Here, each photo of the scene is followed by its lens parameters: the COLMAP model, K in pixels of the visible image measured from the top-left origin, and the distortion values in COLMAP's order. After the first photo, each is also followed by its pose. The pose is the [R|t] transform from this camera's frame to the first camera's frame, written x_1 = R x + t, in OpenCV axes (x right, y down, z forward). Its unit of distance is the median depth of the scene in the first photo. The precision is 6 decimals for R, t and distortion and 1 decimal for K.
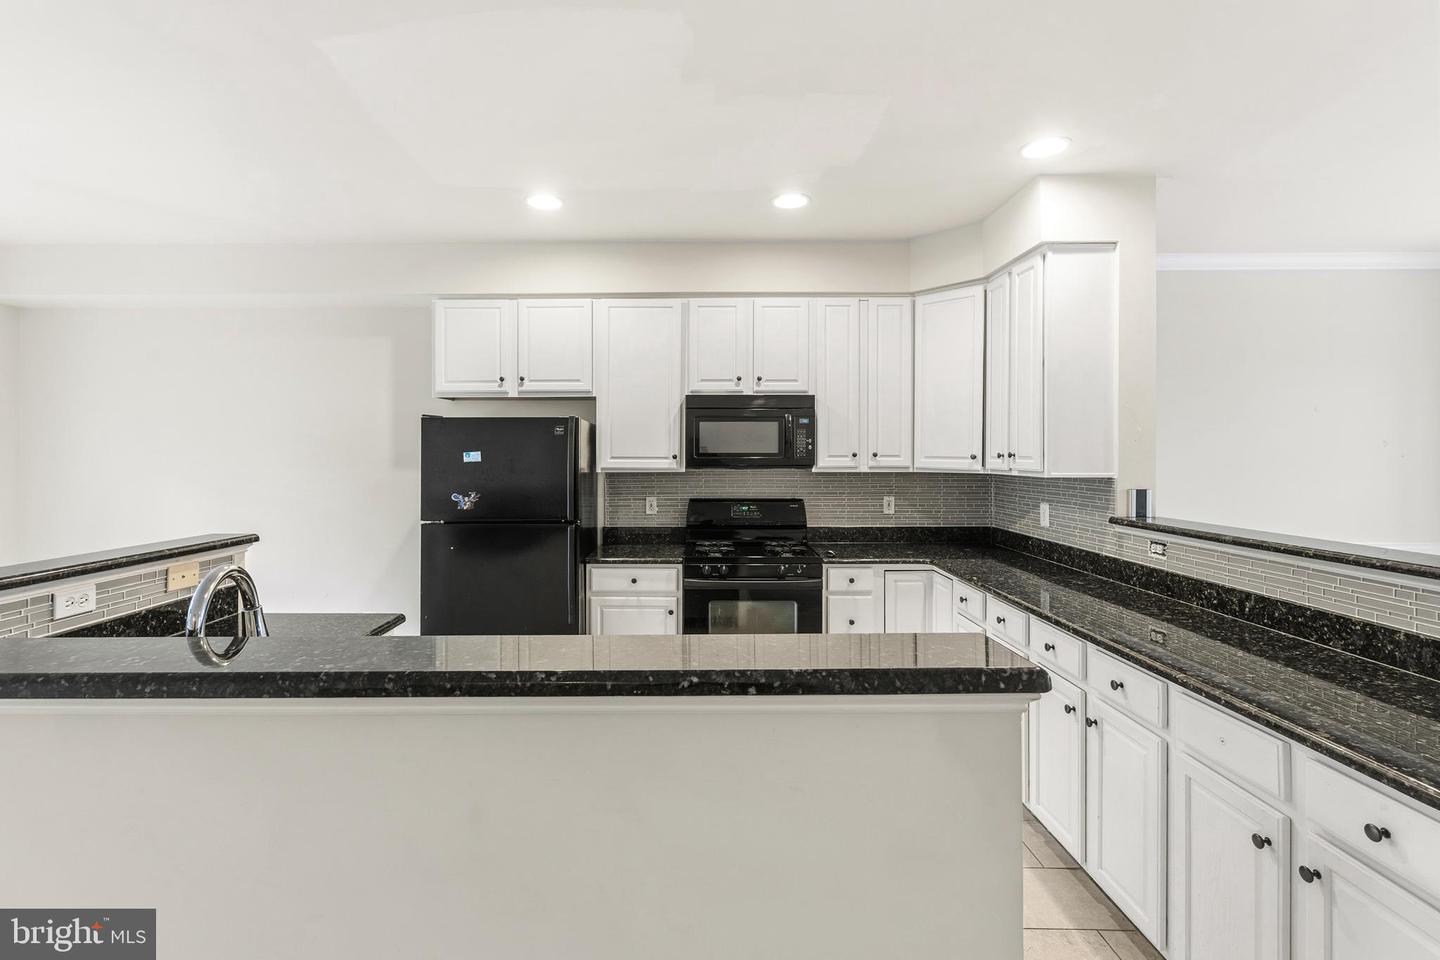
lens RADIAL K [[640.2, 0, 691.2], [0, 640.2, 451.1], [0, 0, 1]] dist [-0.003905, 0.000006]
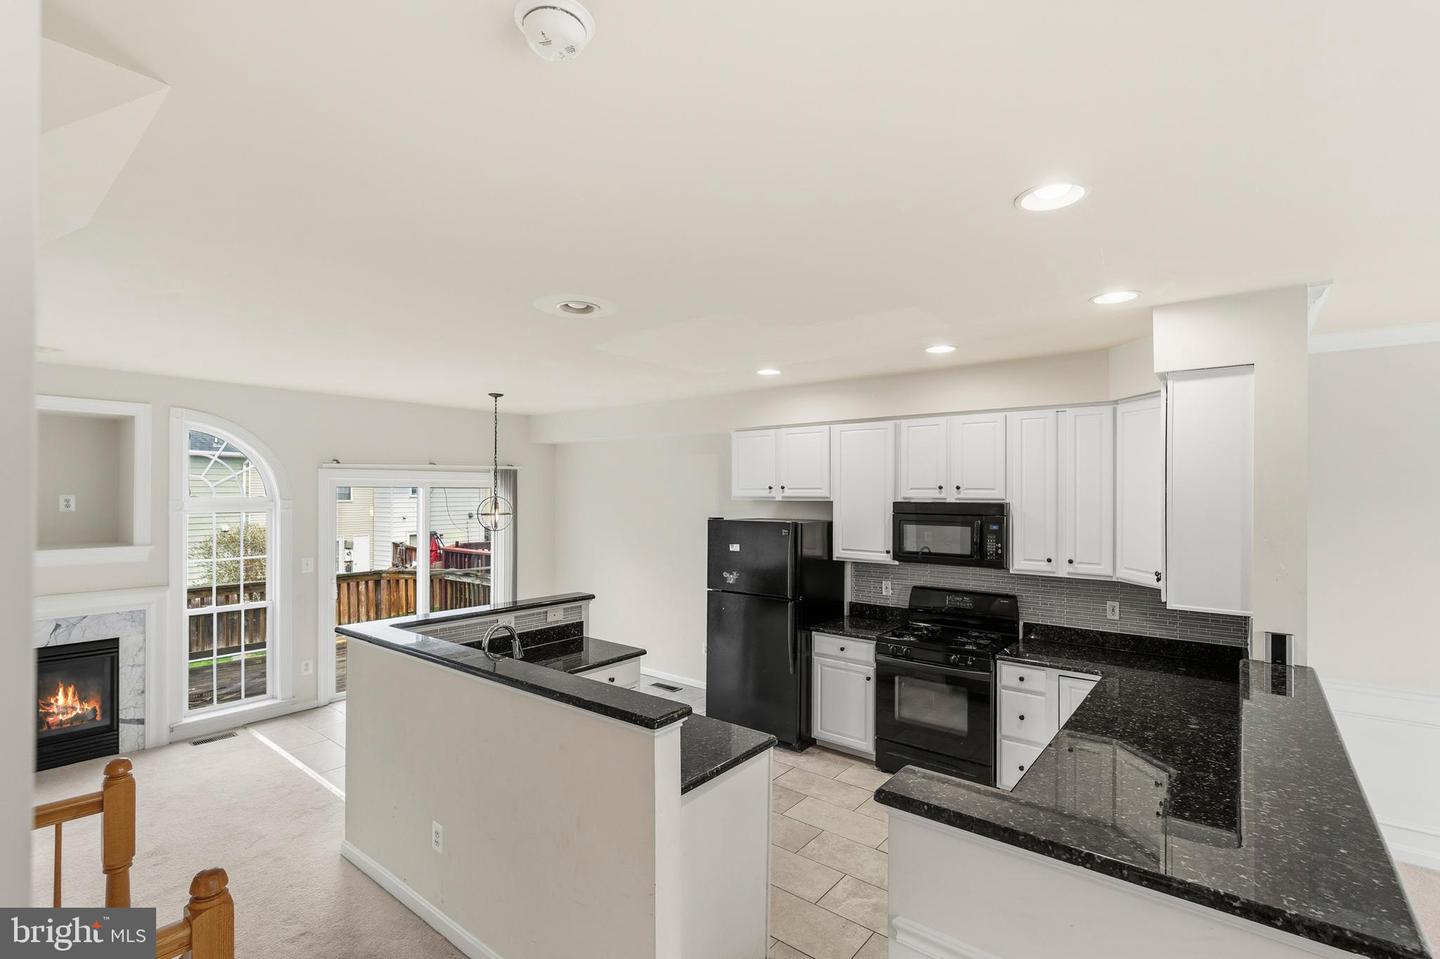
lens RADIAL K [[640.2, 0, 724.7], [0, 640.2, 488.8], [0, 0, 1]] dist [-0.003905, 0.000006]
pose [[0.794277, -0.001129, -0.607555, 0.469818], [-0.000560, 0.999996, -0.002590, -0.108047], [0.607556, 0.002397, 0.794273, -0.154663]]
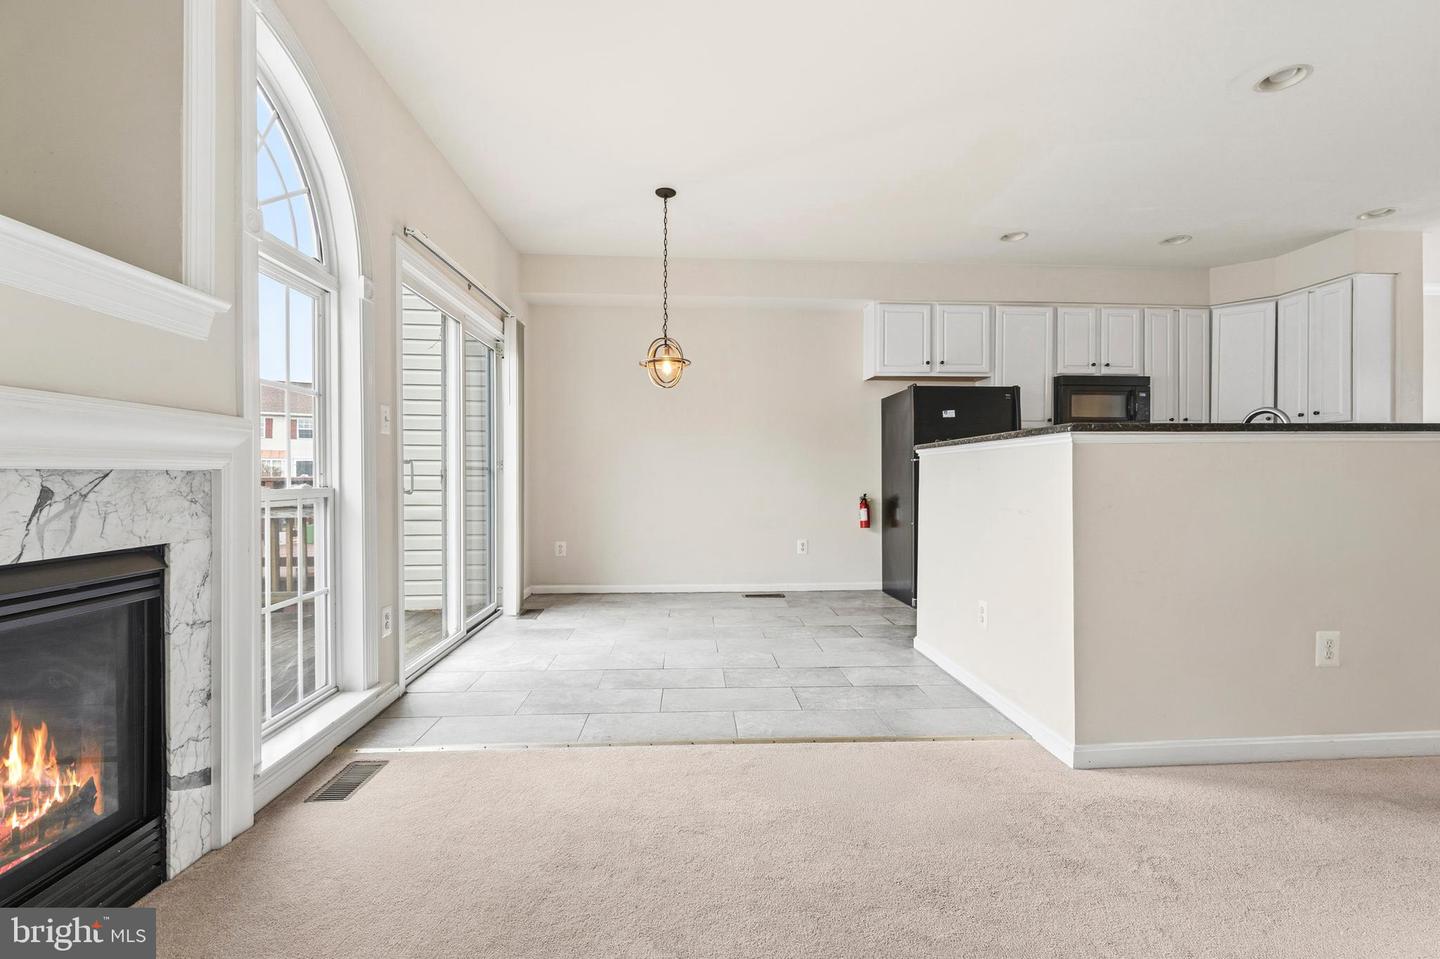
lens RADIAL K [[640.2, 0, 723.5], [0, 640.2, 470.3], [0, 0, 1]] dist [-0.003905, 0.000006]
pose [[0.996956, 0.002426, 0.077927, -0.849061], [-0.002317, 0.999996, -0.001491, 0.123258], [-0.077930, 0.001306, 0.996958, -0.337769]]
